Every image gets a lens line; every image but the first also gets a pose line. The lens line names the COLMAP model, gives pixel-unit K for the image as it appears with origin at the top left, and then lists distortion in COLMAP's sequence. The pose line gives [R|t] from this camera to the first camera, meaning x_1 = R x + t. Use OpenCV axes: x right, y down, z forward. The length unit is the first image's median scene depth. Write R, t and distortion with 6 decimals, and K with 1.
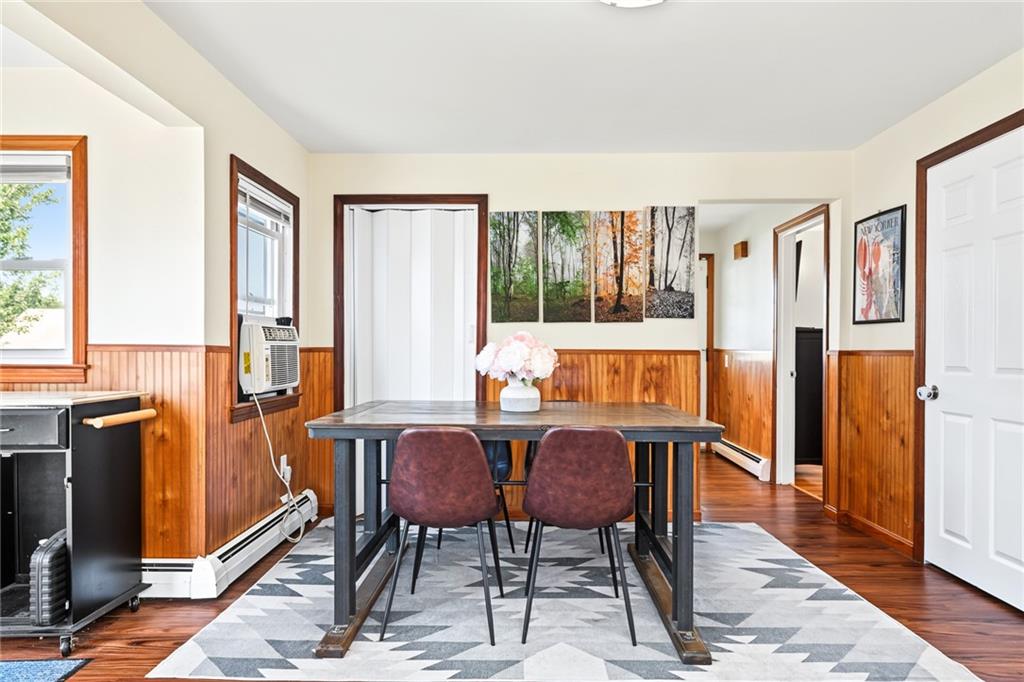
lens RADIAL K [[617.0, 0, 504.2], [0, 617.0, 351.7], [0, 0, 1]] dist [0.007014, 0.003247]
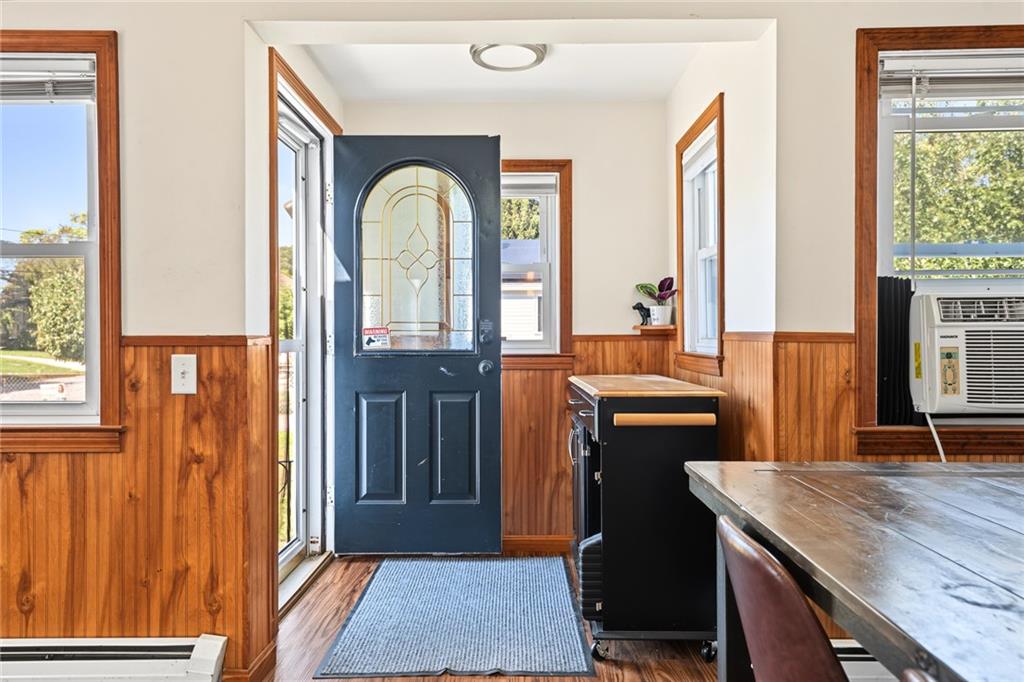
lens RADIAL K [[670.0, 0, 502.5], [0, 670.0, 338.9], [0, 0, 1]] dist [0.019935, 0.002136]
pose [[0.019989, 0.000582, -0.999800, 0.201025], [-0.001873, 0.999998, 0.000544, -0.002022], [0.999798, 0.001861, 0.019990, 0.512531]]
